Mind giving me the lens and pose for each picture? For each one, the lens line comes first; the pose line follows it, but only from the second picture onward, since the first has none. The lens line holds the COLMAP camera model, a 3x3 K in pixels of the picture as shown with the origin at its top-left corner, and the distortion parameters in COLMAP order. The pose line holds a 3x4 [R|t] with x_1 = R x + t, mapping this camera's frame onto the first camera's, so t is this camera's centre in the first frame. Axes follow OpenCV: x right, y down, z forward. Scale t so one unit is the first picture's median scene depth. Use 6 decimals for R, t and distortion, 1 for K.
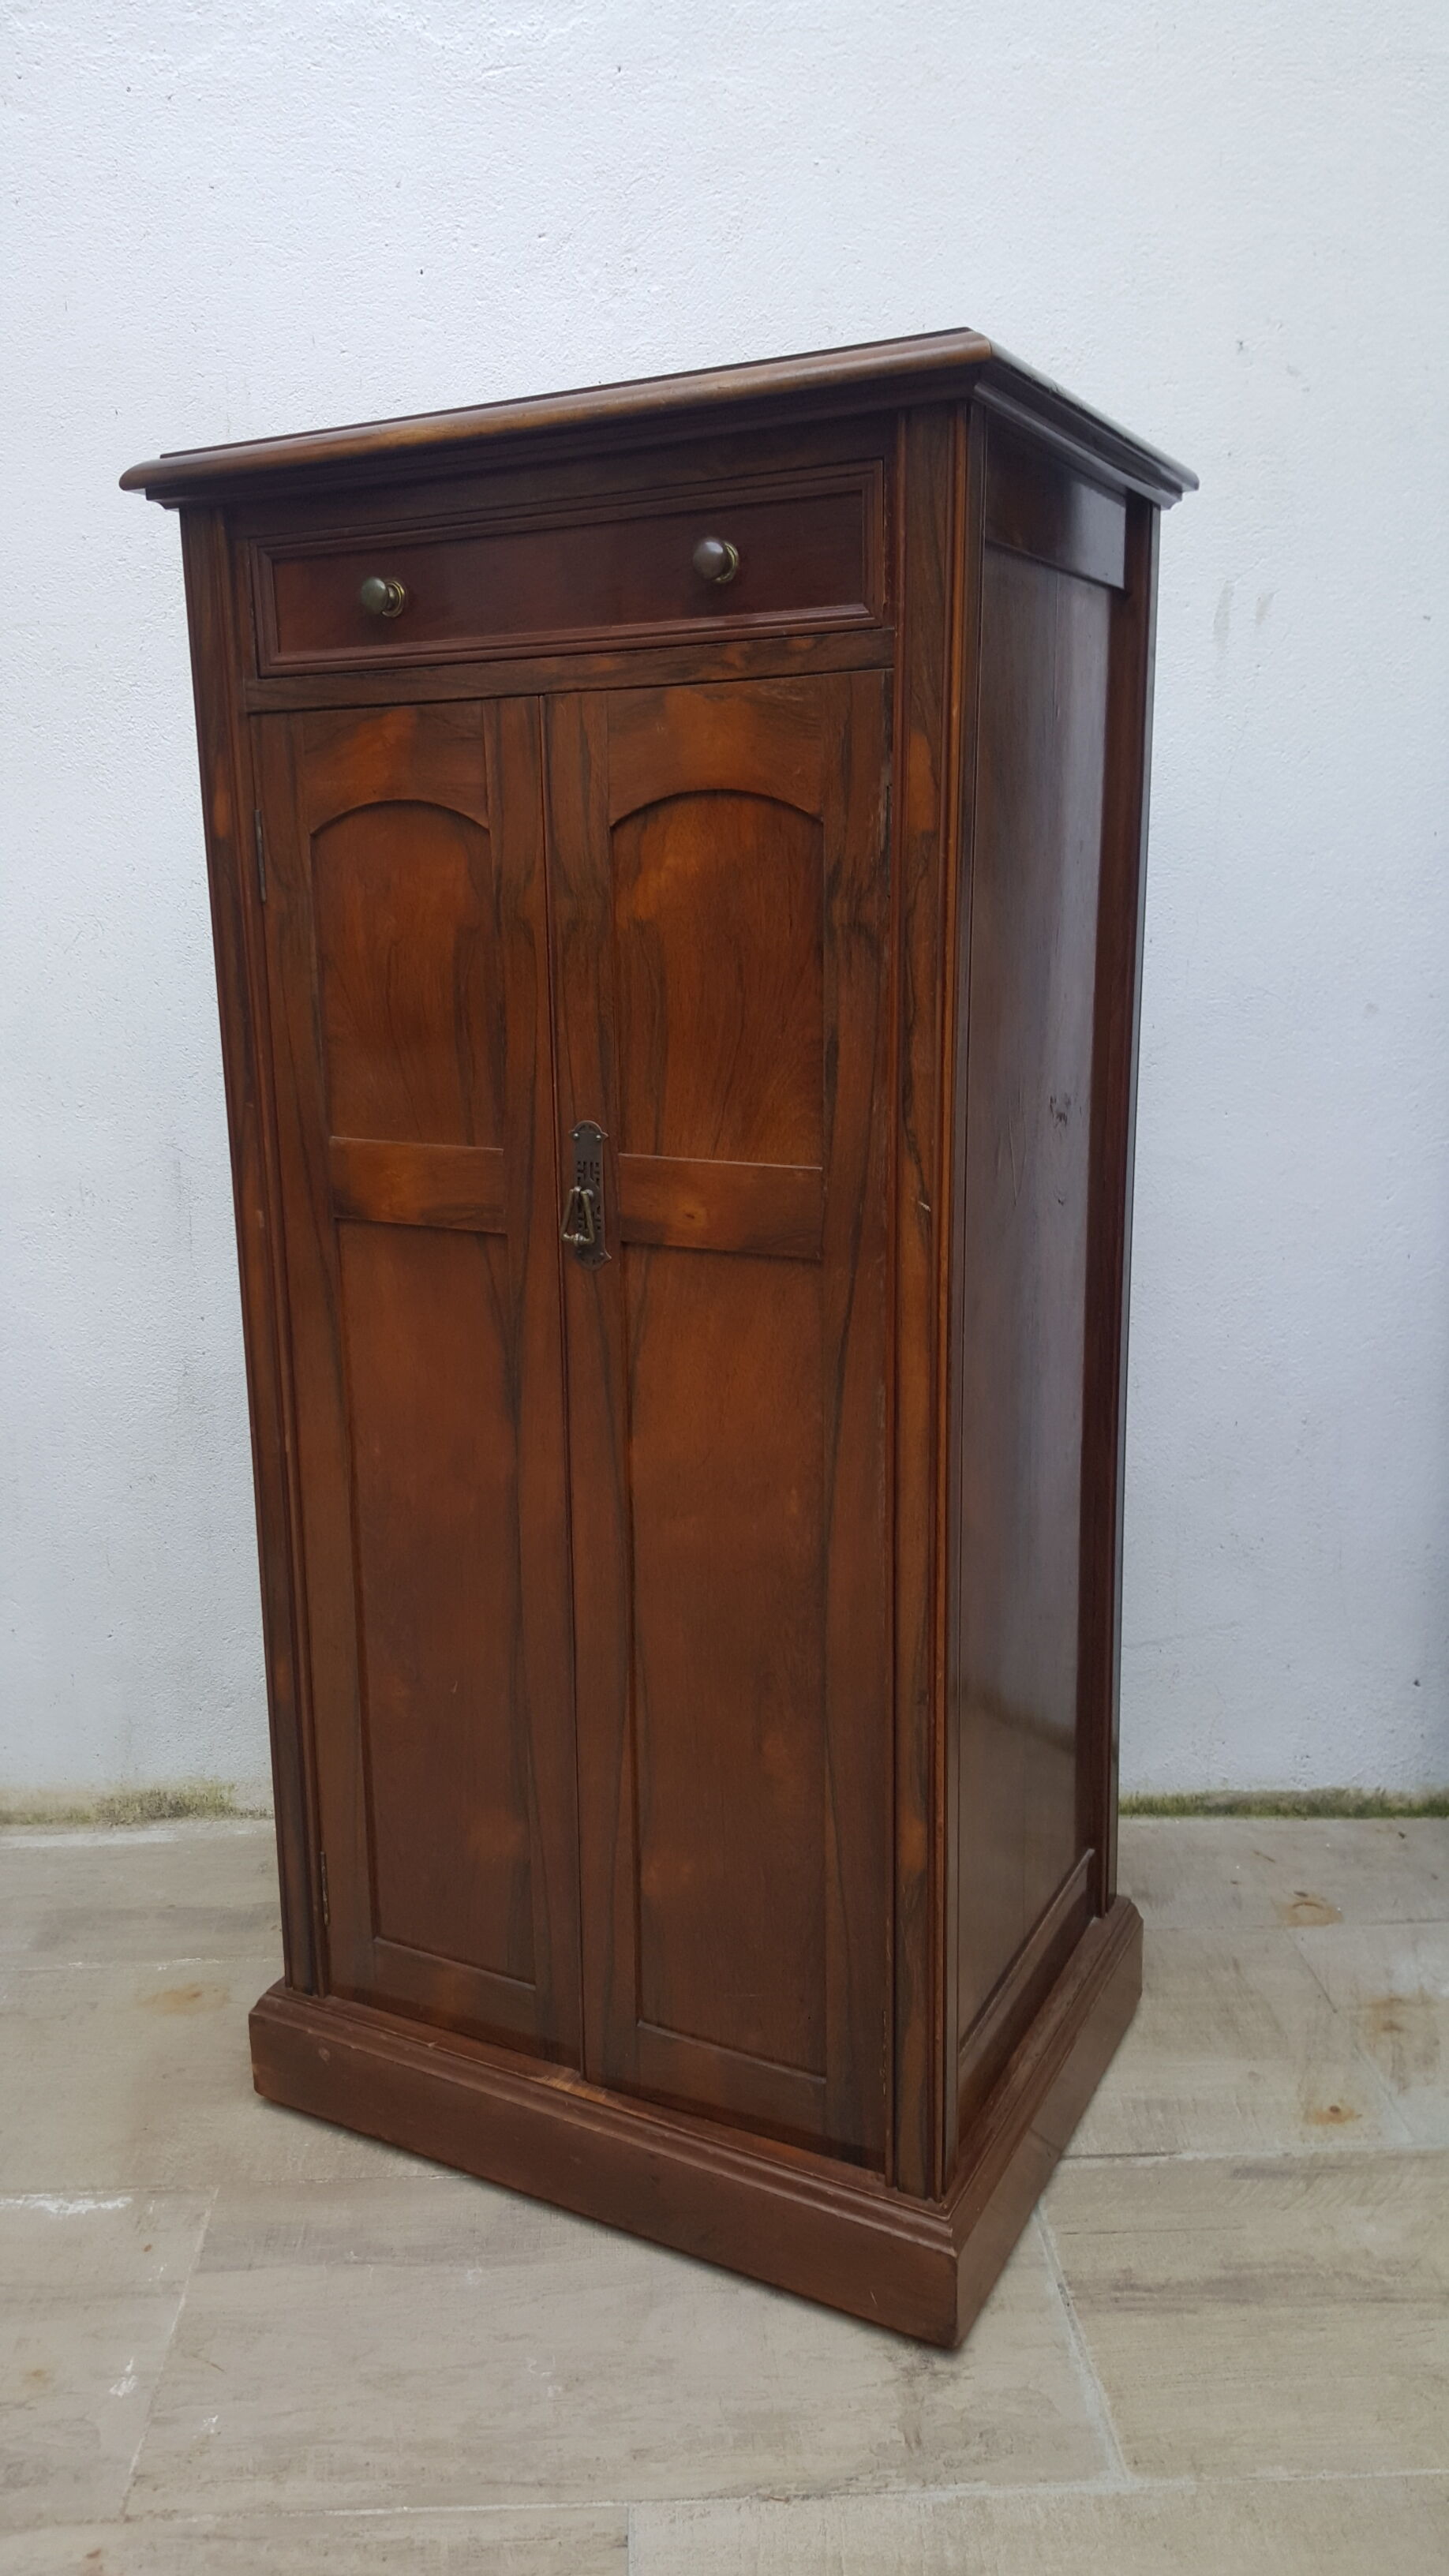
lens RADIAL K [[1941.5, 0, 714.7], [0, 1941.5, 1293.7], [0, 0, 1]] dist [0.041957, -0.050047]
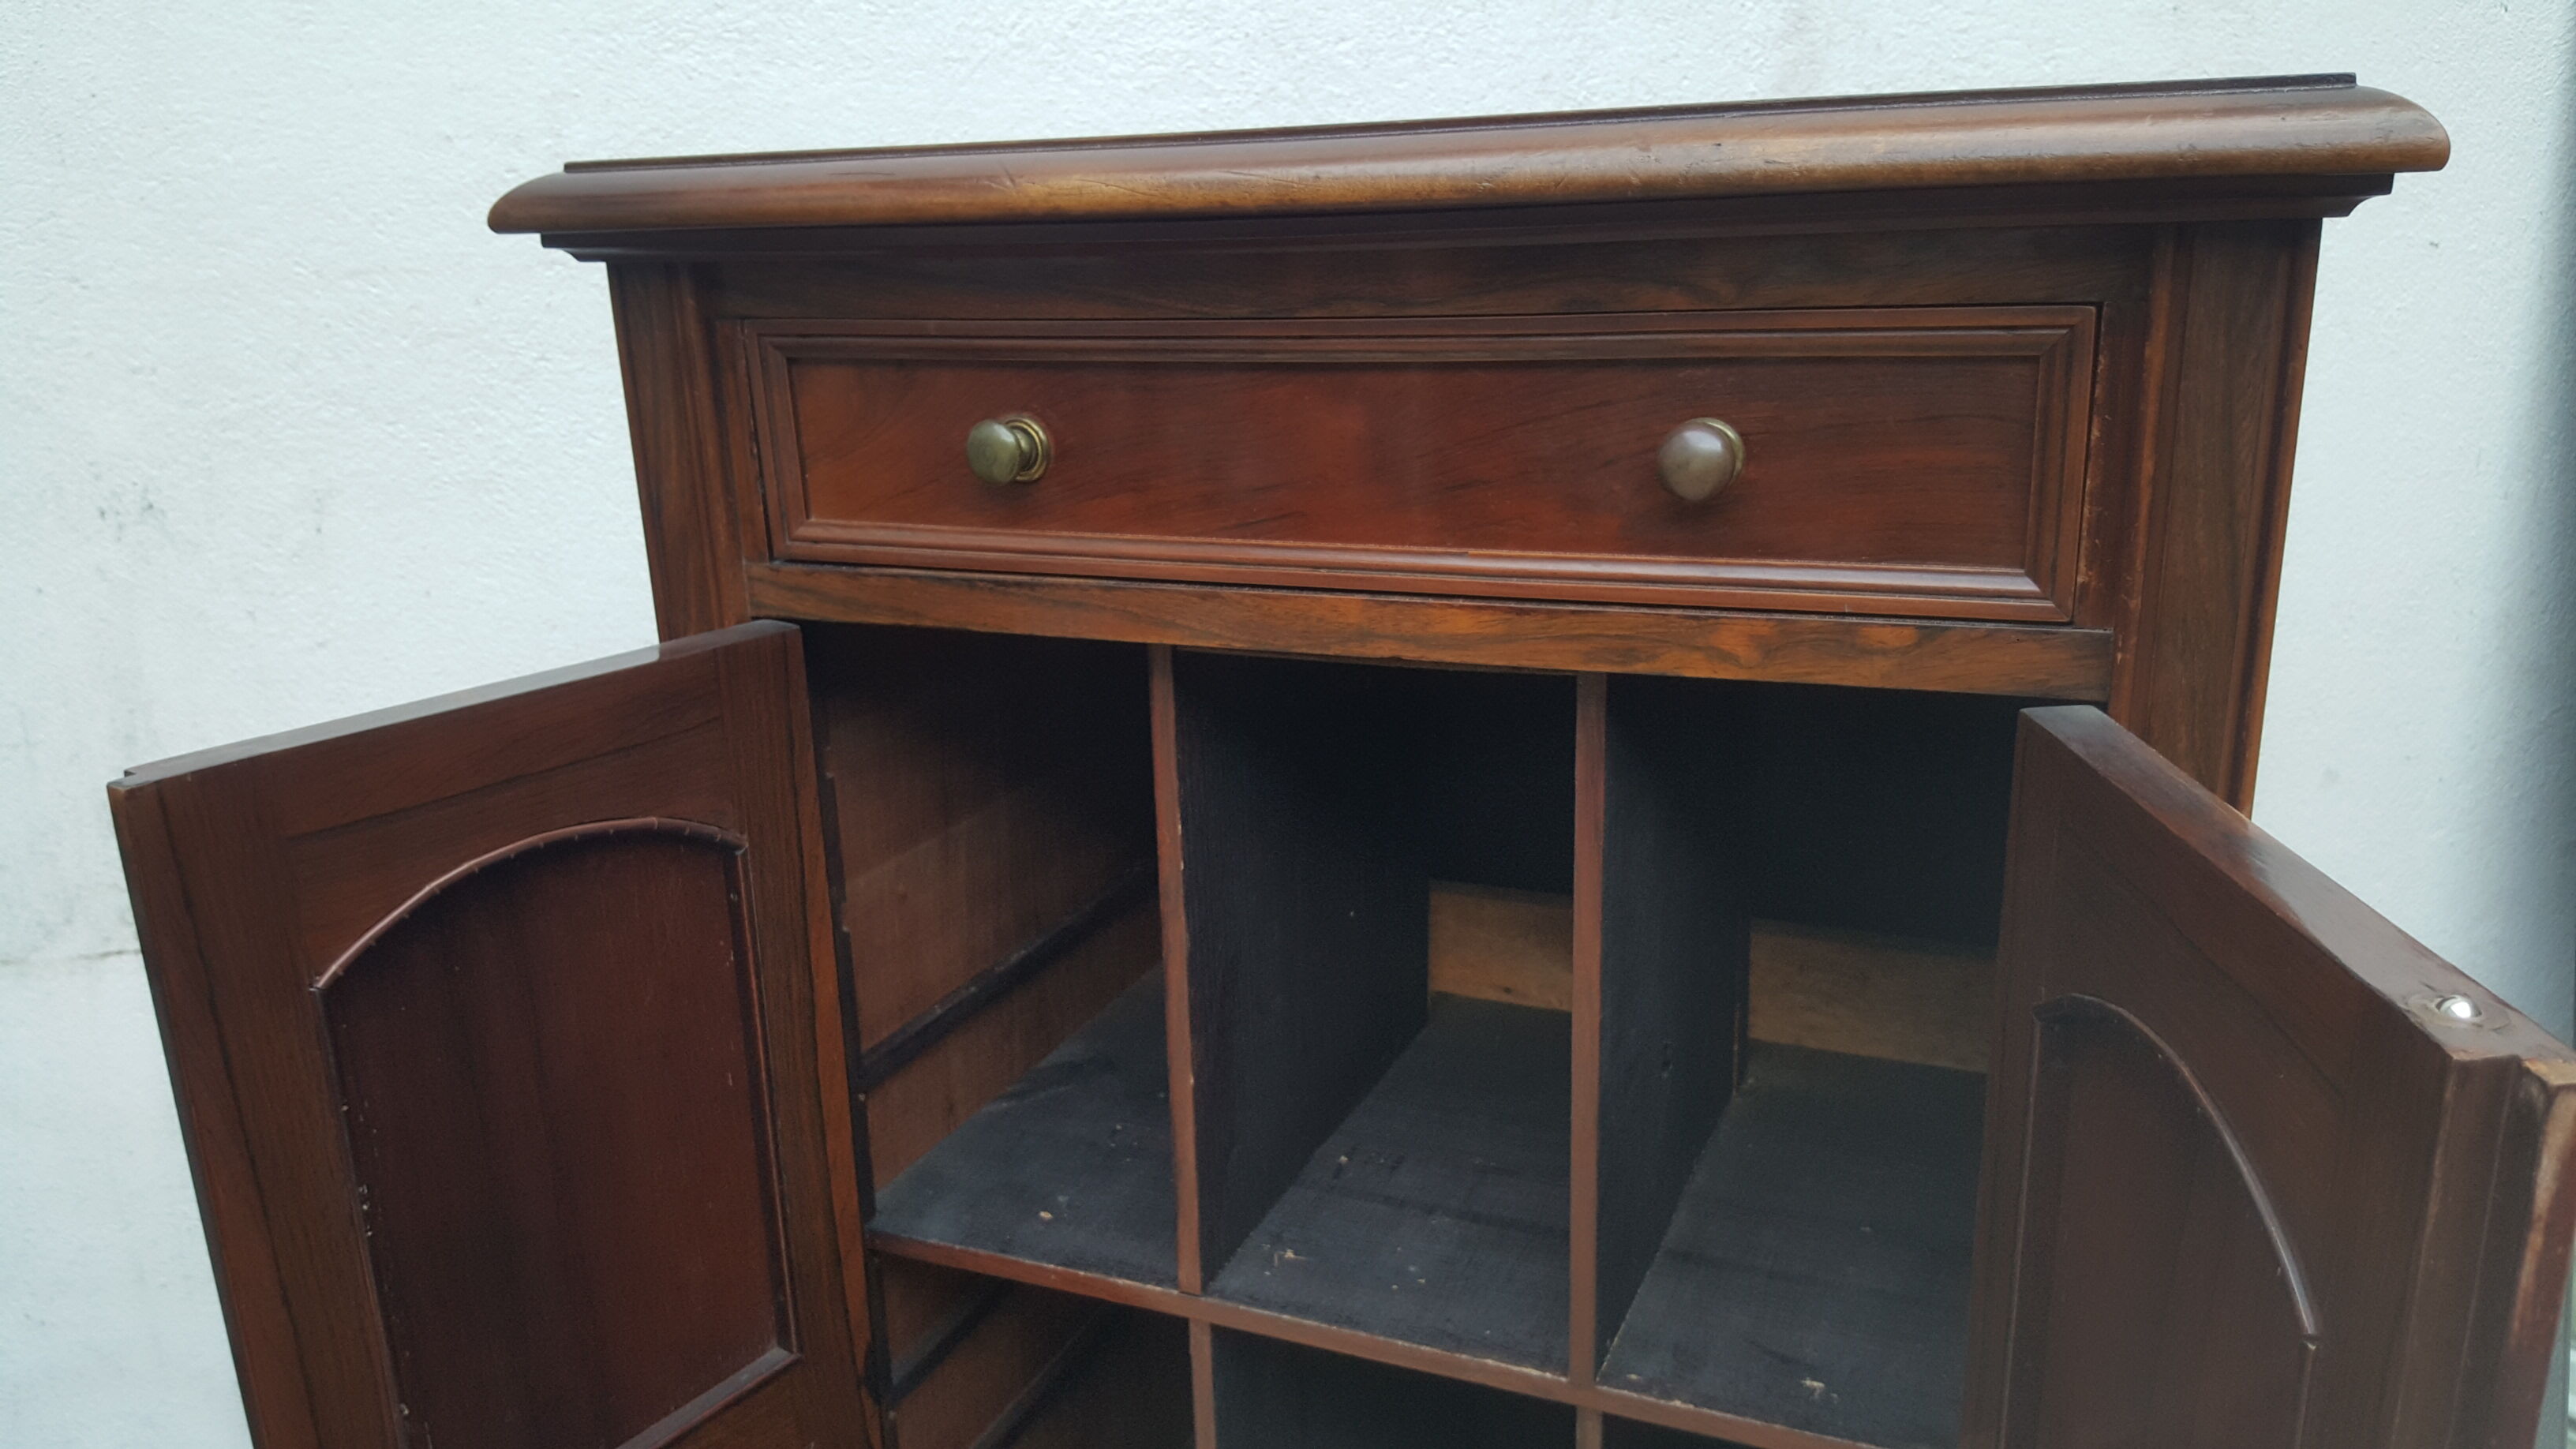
lens RADIAL K [[2084.6, 0, 1279.3], [0, 2084.6, 785.6], [0, 0, 1]] dist [0.102962, -0.215035]
pose [[0.997879, -0.038170, 0.052739, -0.120192], [0.033863, 0.996198, 0.080261, -0.286931], [-0.055602, -0.078305, 0.995378, 0.384212]]
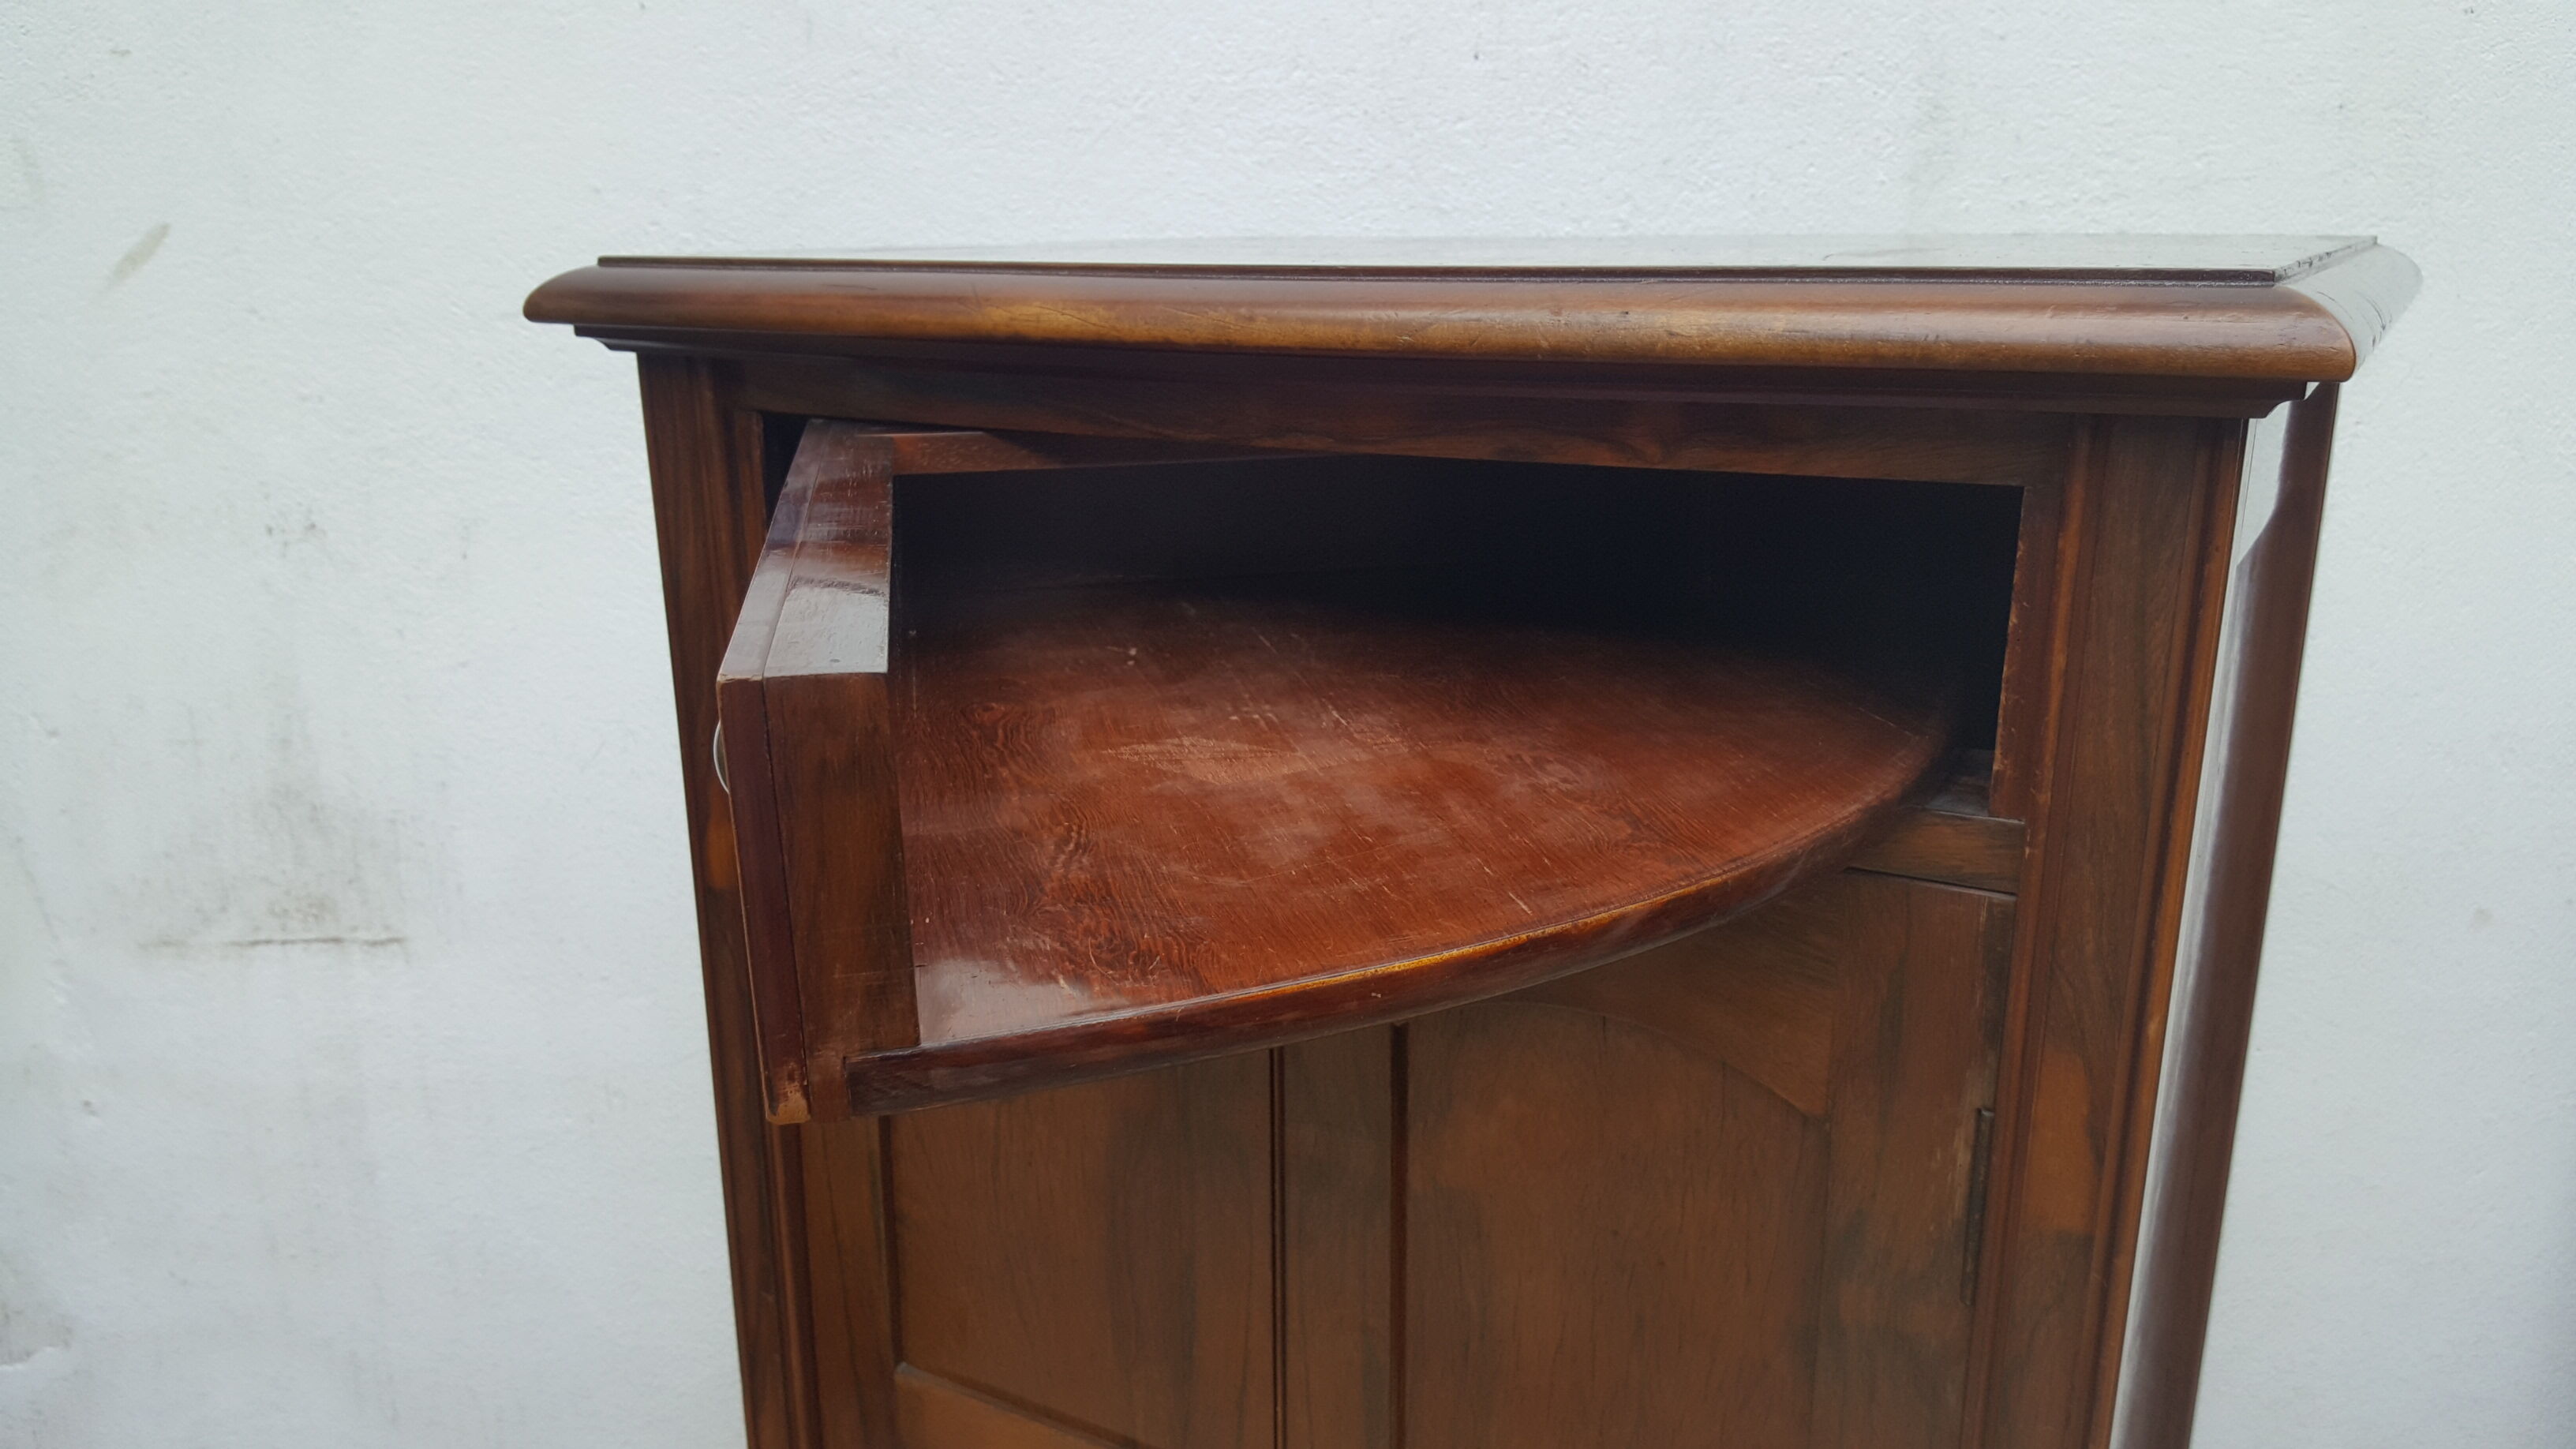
lens RADIAL K [[2084.6, 0, 1279.3], [0, 2084.6, 785.6], [0, 0, 1]] dist [0.102962, -0.215035]
pose [[0.997875, 0.023649, -0.060712, -0.047418], [-0.019124, 0.997070, 0.074067, -0.313614], [0.062286, -0.072749, 0.995403, 0.384651]]
